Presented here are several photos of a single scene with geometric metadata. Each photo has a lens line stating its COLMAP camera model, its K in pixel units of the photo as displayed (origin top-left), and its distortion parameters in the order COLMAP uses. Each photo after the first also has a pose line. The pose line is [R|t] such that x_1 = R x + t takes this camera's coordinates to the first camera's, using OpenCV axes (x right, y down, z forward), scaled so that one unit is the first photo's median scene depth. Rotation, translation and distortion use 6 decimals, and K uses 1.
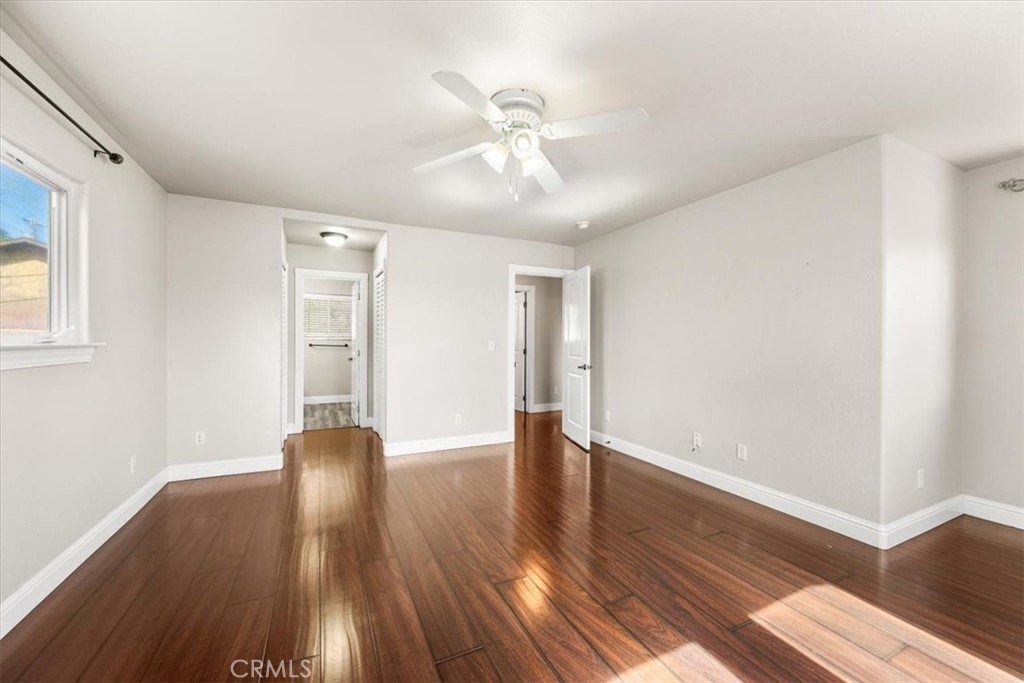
lens RADIAL K [[399.4, 0, 516.4], [0, 399.4, 344.0], [0, 0, 1]] dist [-0.000611, -0.000129]
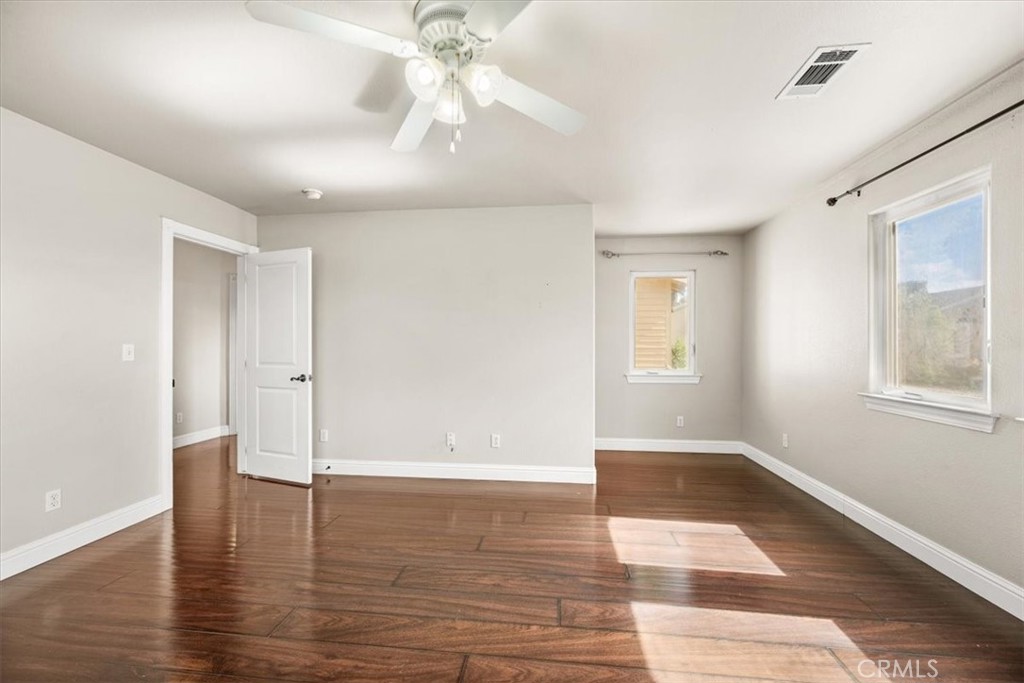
lens RADIAL K [[399.4, 0, 516.4], [0, 399.4, 344.0], [0, 0, 1]] dist [-0.000611, -0.000129]
pose [[0.533327, -0.002140, 0.845906, -0.327845], [0.009965, 0.999943, -0.003752, -0.000931], [-0.845850, 0.010430, 0.533318, 0.303174]]
